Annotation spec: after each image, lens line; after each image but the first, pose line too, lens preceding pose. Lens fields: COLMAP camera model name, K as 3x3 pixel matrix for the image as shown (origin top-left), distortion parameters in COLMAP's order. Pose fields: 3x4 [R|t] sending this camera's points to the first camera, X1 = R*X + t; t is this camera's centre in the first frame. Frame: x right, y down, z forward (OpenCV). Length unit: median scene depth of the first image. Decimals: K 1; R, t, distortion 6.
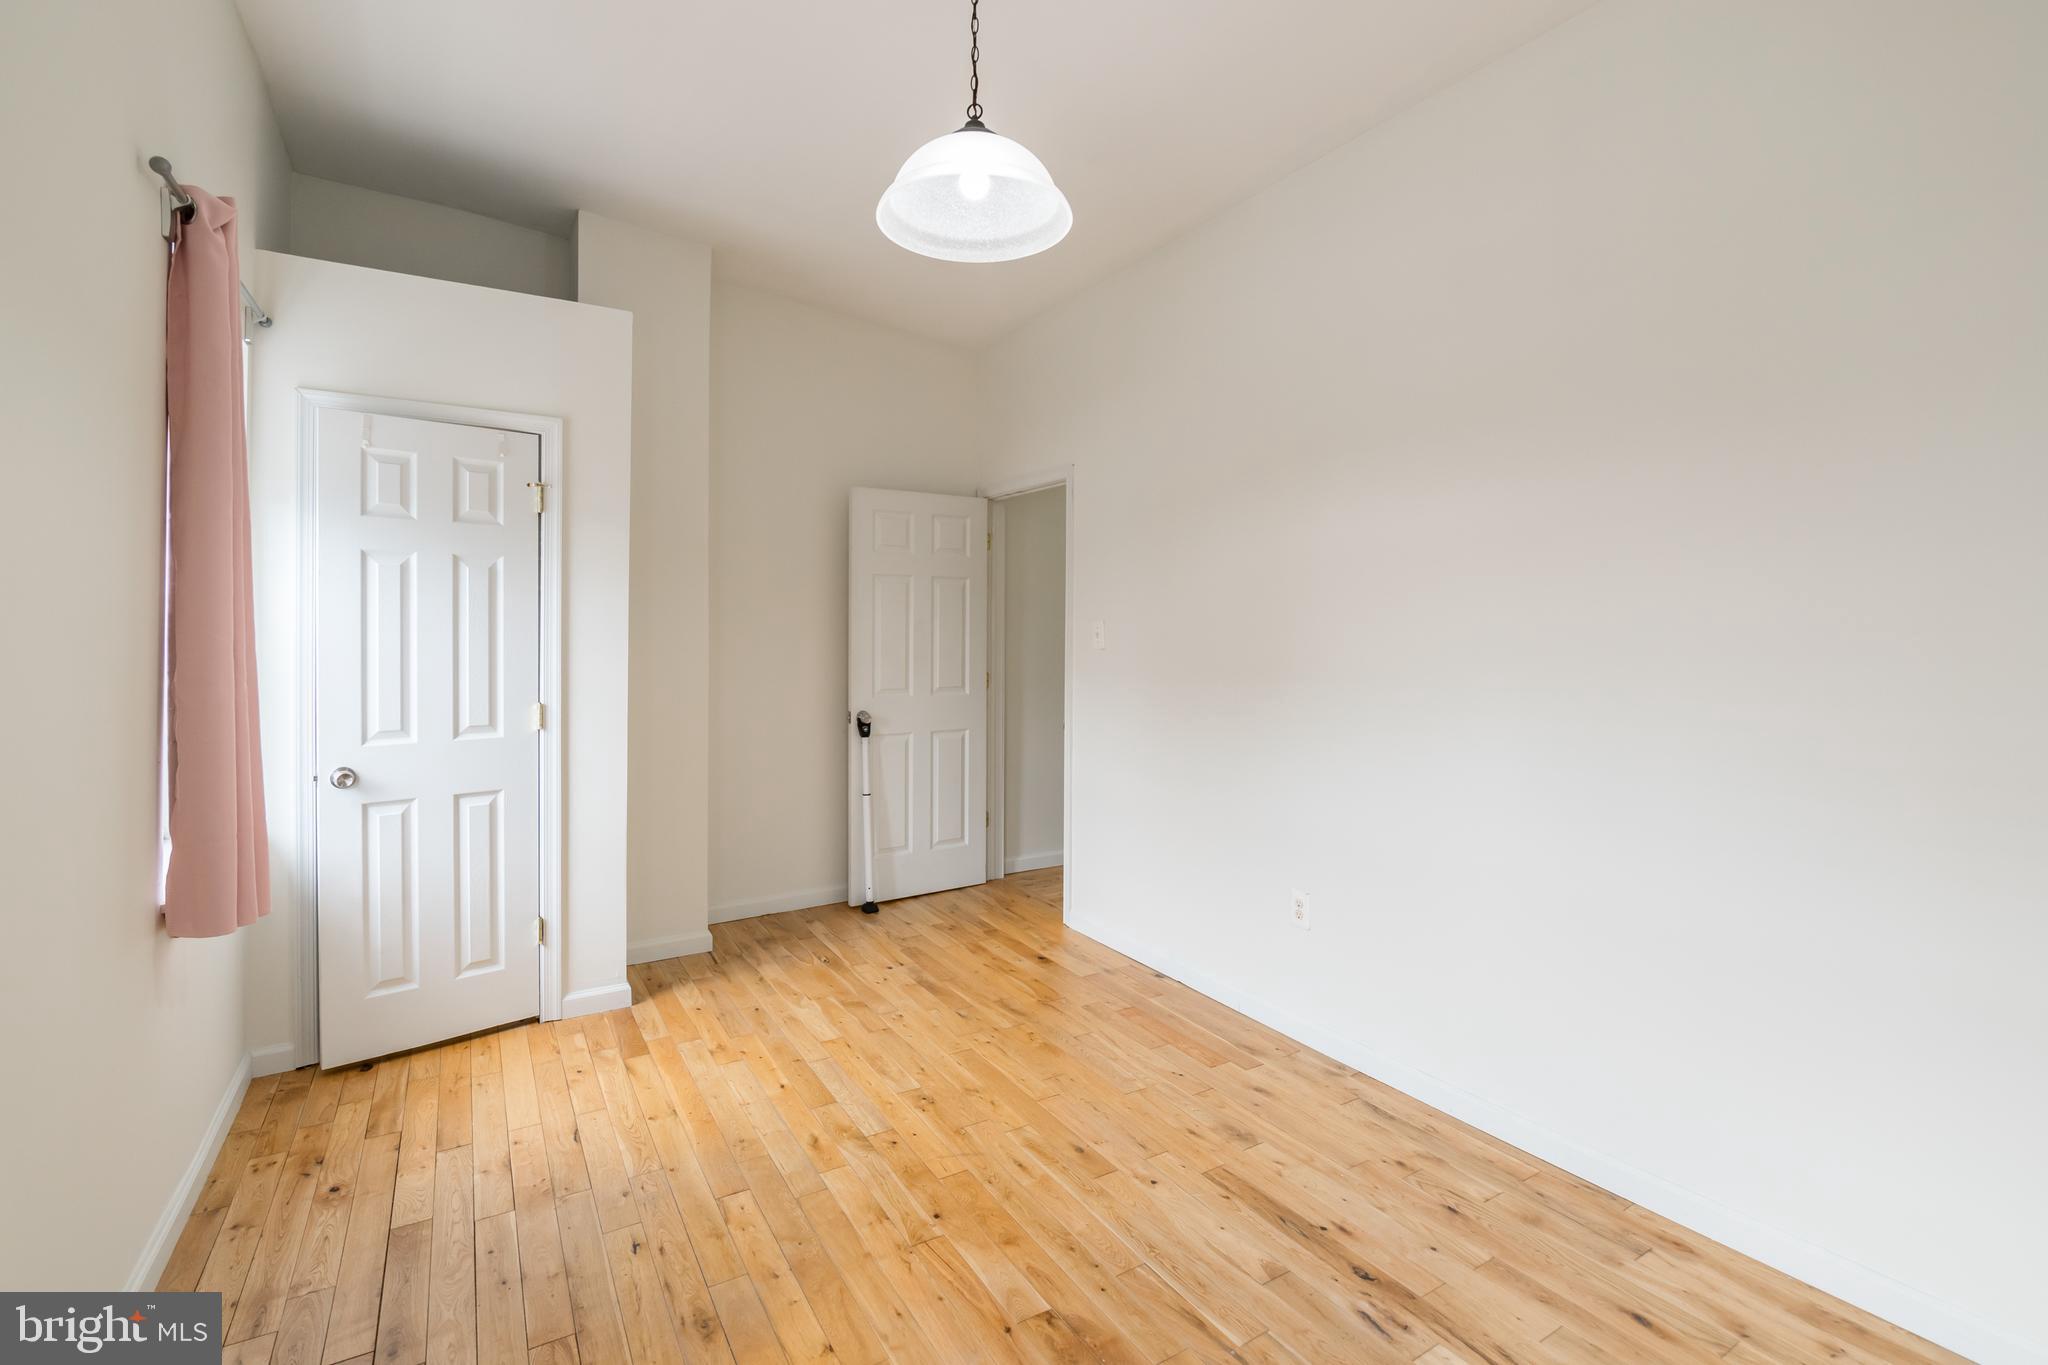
lens RADIAL K [[929.6, 0, 1007.4], [0, 929.6, 632.7], [0, 0, 1]] dist [-0.014830, 0.000246]
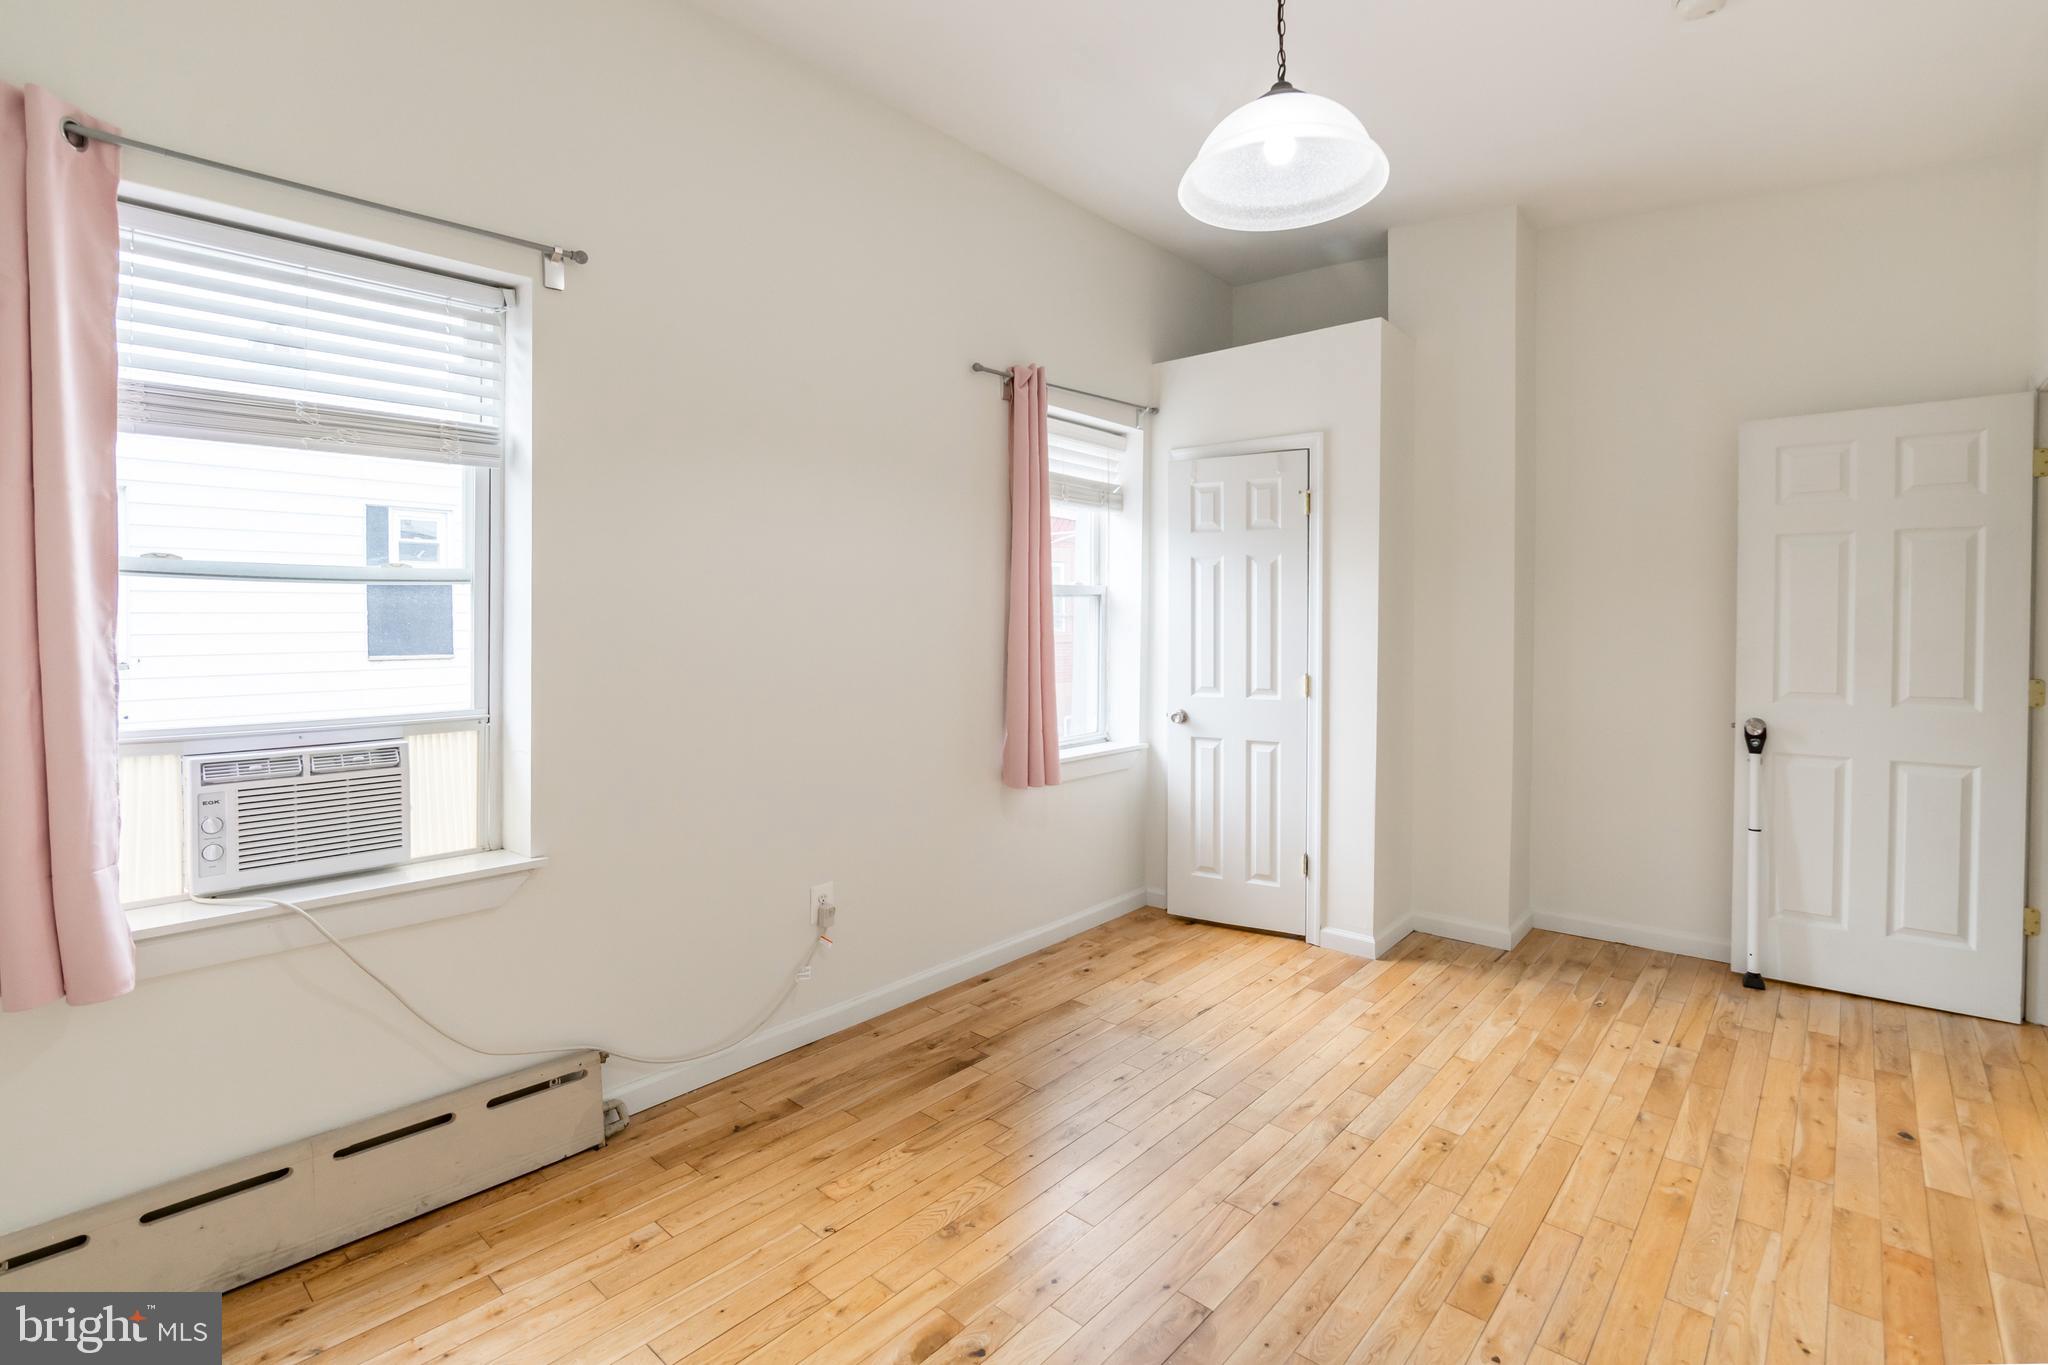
lens RADIAL K [[929.6, 0, 1032.6], [0, 929.6, 620.9], [0, 0, 1]] dist [-0.014830, 0.000246]
pose [[0.301389, 0.003837, -0.953493, 0.566614], [0.002154, 0.999987, 0.004705, 0.000623], [0.953499, -0.003472, 0.301377, 0.327746]]
